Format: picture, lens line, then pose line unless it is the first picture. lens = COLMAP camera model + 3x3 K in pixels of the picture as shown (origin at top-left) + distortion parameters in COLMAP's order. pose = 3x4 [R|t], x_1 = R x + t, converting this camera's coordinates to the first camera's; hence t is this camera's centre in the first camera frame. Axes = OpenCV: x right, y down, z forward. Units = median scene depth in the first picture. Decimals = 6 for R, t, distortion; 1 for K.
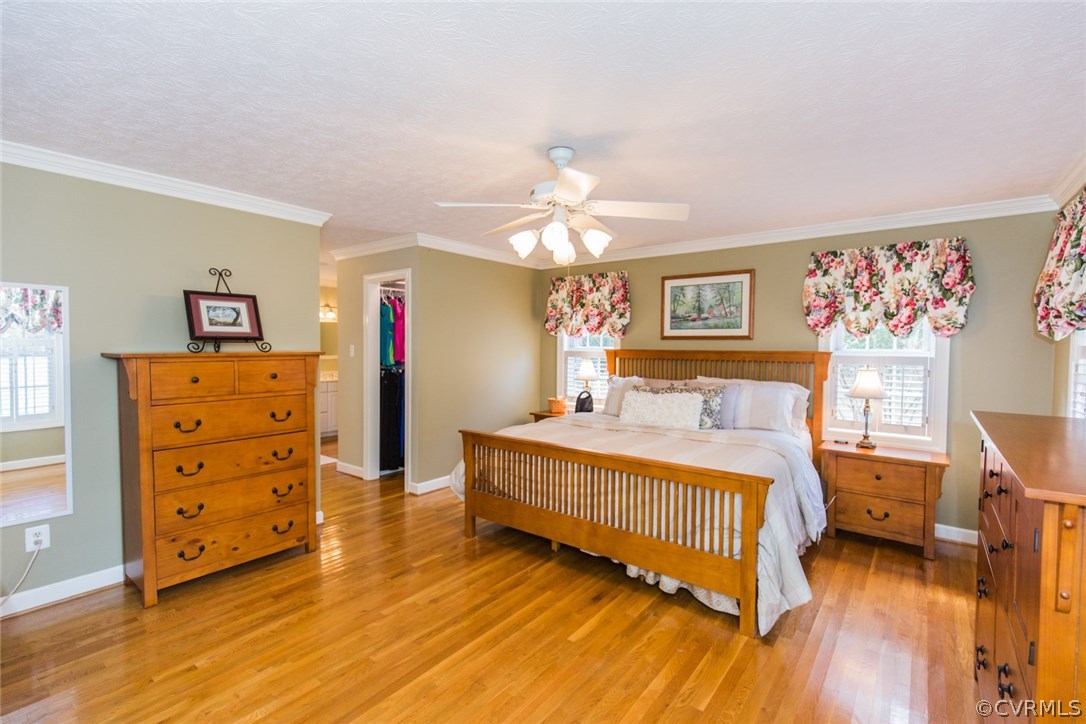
lens RADIAL K [[485.1, 0, 546.8], [0, 485.1, 358.9], [0, 0, 1]] dist [0.005994, -0.000054]
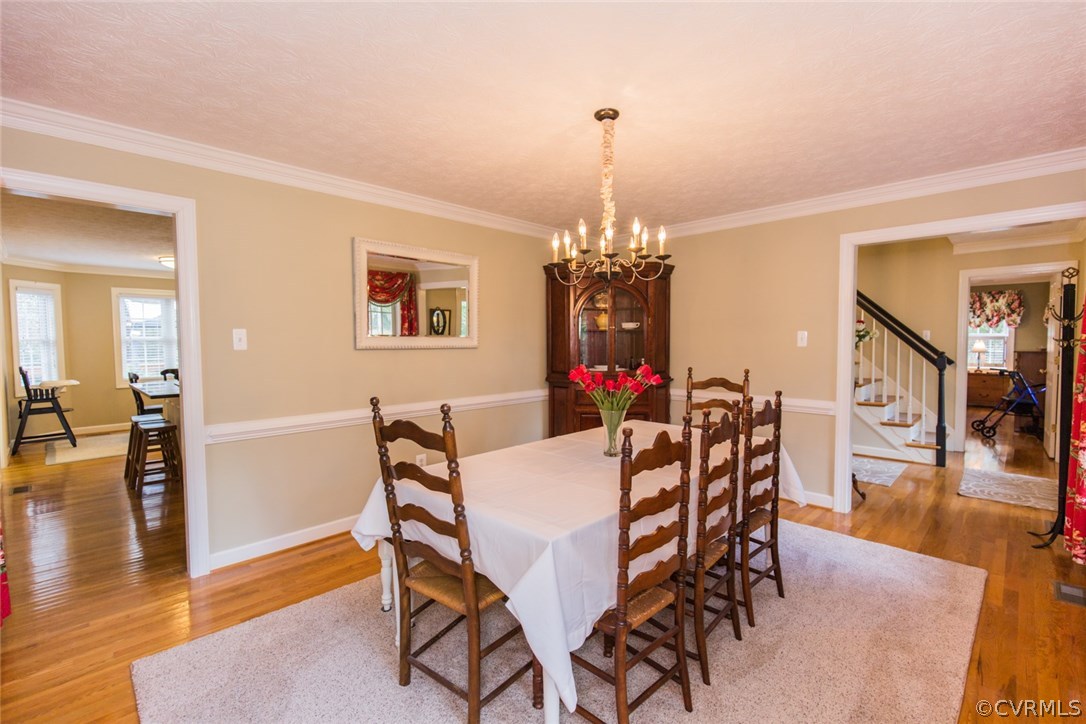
lens RADIAL K [[485.1, 0, 546.8], [0, 485.1, 358.9], [0, 0, 1]] dist [0.005994, -0.000054]
pose [[0.993398, -0.005619, -0.114578, -1.266933], [0.007221, 0.999882, 0.013570, 0.061953], [0.114489, -0.014308, 0.993322, -1.753487]]
